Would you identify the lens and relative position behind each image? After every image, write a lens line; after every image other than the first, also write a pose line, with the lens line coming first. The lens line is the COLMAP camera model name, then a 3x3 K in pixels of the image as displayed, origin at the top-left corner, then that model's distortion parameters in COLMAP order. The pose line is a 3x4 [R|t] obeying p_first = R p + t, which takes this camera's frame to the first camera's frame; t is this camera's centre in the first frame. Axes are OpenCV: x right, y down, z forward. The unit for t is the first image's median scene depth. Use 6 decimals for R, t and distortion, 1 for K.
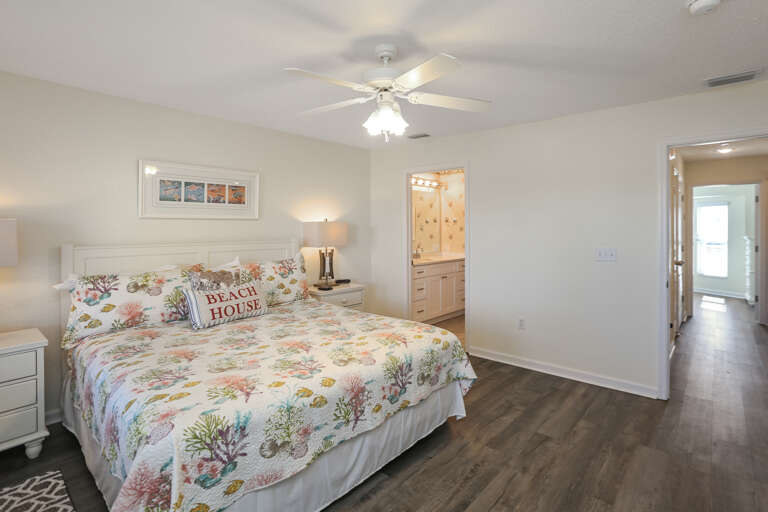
lens RADIAL K [[390.0, 0, 389.2], [0, 390.0, 225.2], [0, 0, 1]] dist [-0.052185, 0.044194]
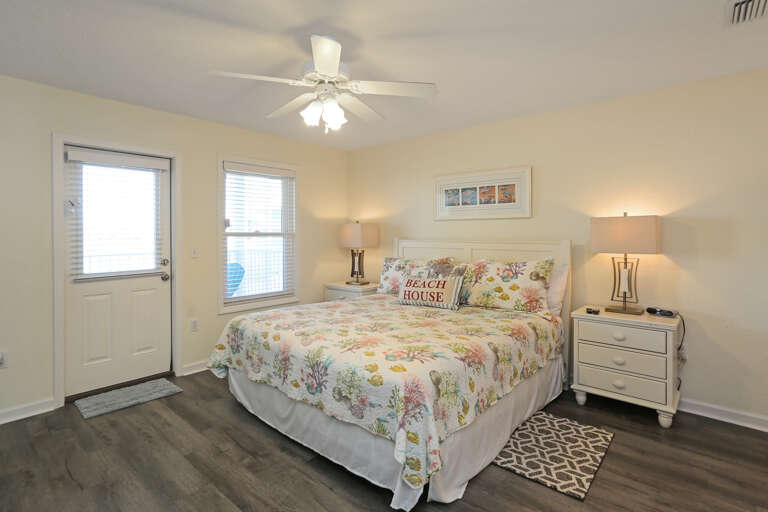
lens RADIAL K [[390.0, 0, 389.2], [0, 390.0, 225.2], [0, 0, 1]] dist [-0.052185, 0.044194]
pose [[0.004566, -0.018360, -0.999821, 0.649893], [0.004344, 0.999822, -0.018340, 0.020967], [0.999980, -0.004260, 0.004645, 0.748993]]
